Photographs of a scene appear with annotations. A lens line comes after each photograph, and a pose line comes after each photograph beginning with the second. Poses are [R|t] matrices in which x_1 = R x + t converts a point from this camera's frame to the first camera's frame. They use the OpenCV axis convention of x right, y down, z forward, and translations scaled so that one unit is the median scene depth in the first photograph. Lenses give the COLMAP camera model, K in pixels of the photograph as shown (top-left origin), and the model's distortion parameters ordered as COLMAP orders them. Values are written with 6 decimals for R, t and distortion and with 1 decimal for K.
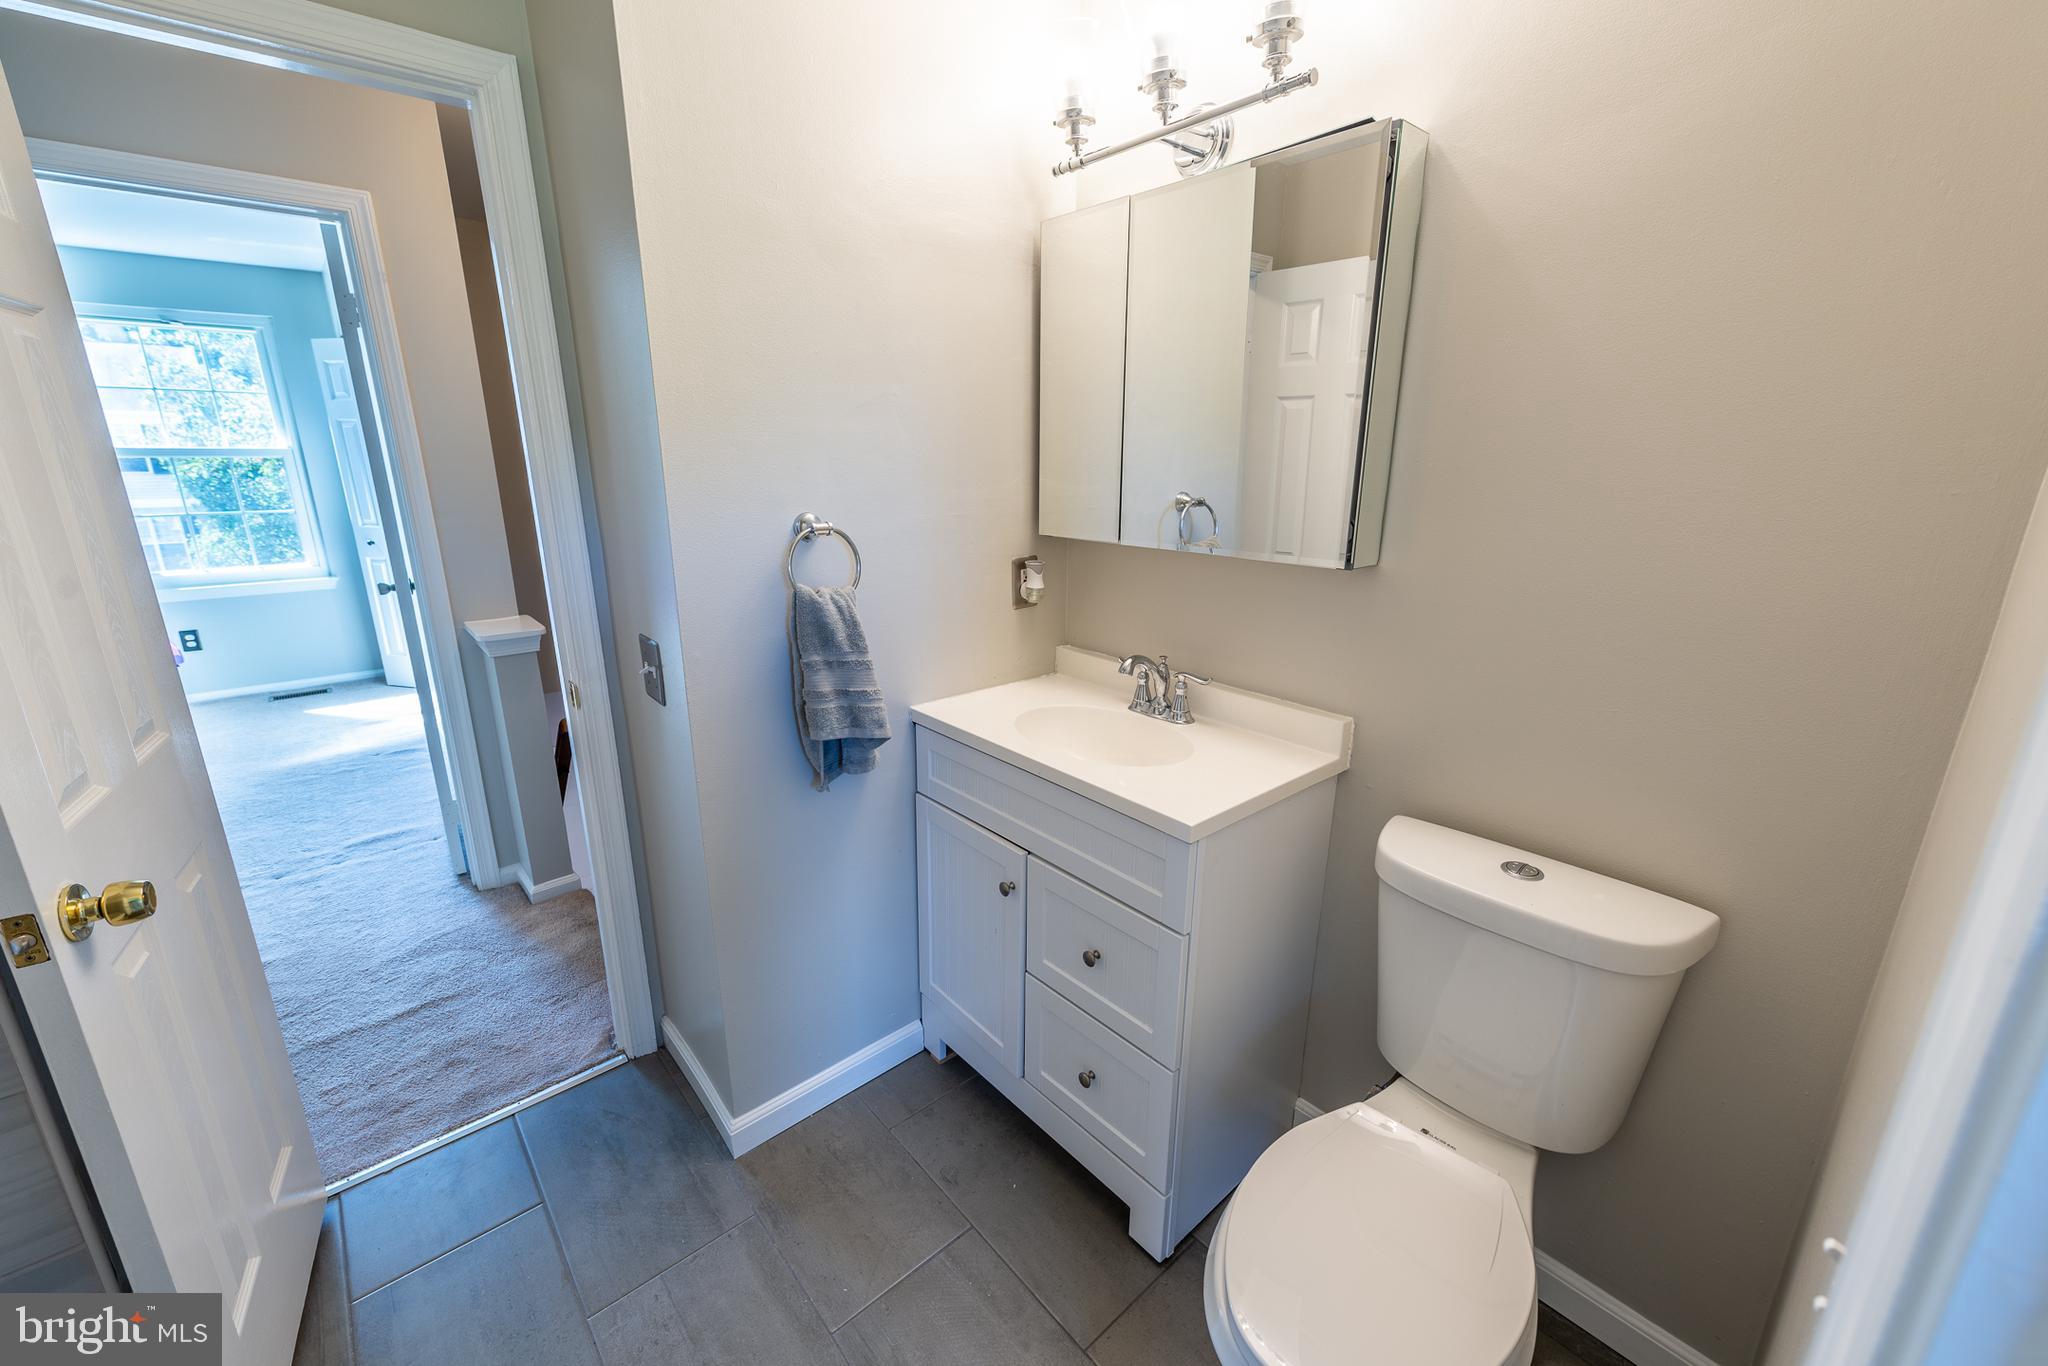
lens RADIAL K [[835.5, 0, 1013.0], [0, 835.5, 685.0], [0, 0, 1]] dist [0.010541, -0.003534]
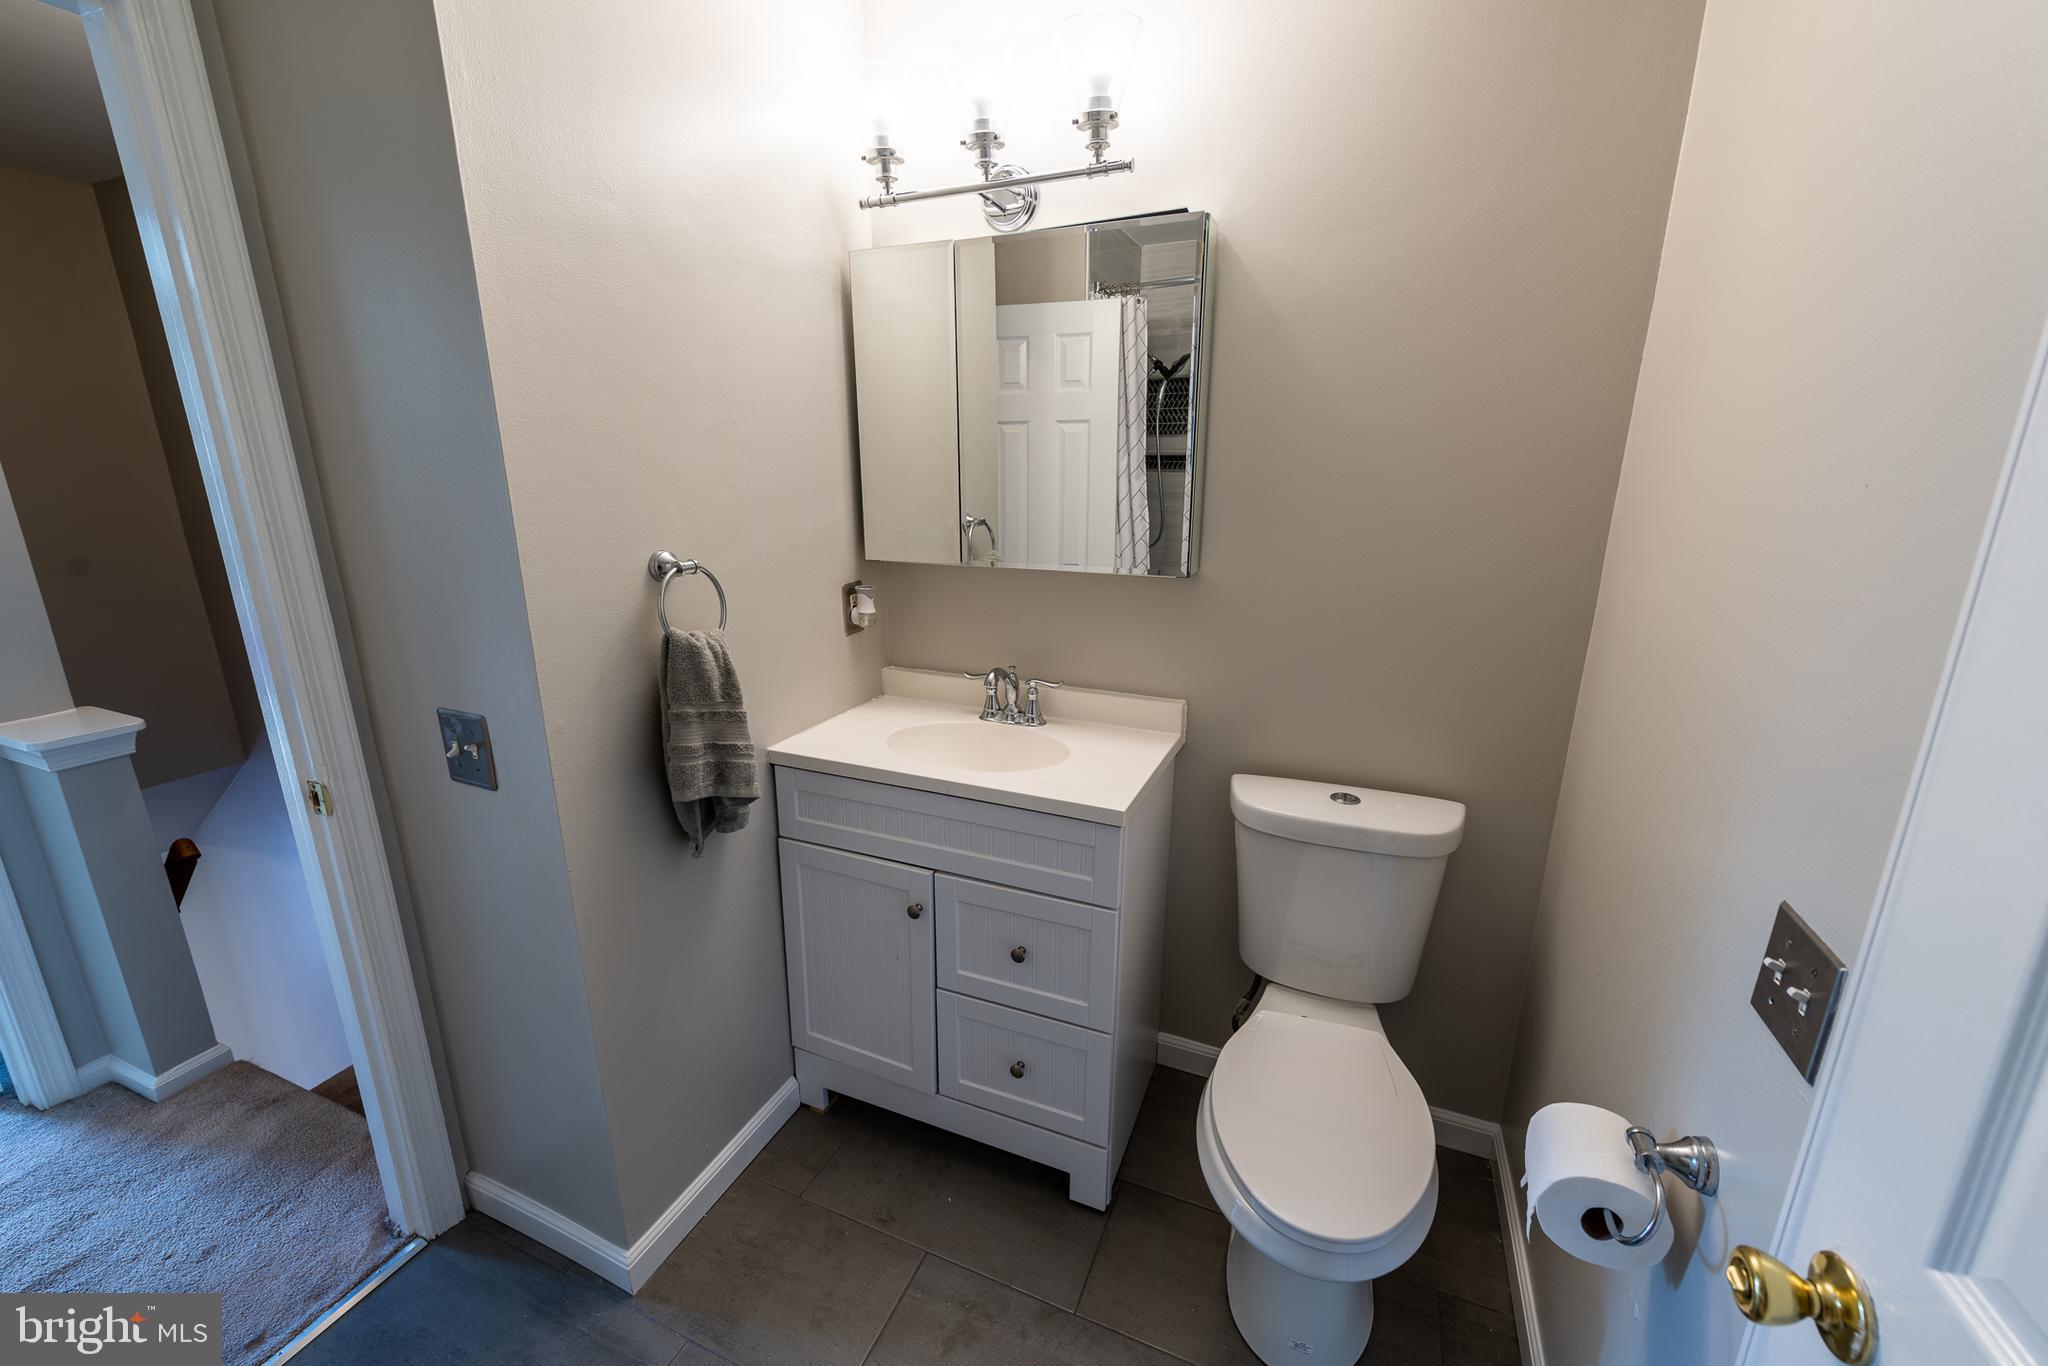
lens RADIAL K [[835.5, 0, 1002.6], [0, 835.5, 684.0], [0, 0, 1]] dist [0.010541, -0.003534]
pose [[0.895771, -0.117287, 0.428764, -0.301415], [0.121823, 0.992407, 0.016958, -0.032006], [-0.427497, 0.037043, 0.903258, 0.030154]]
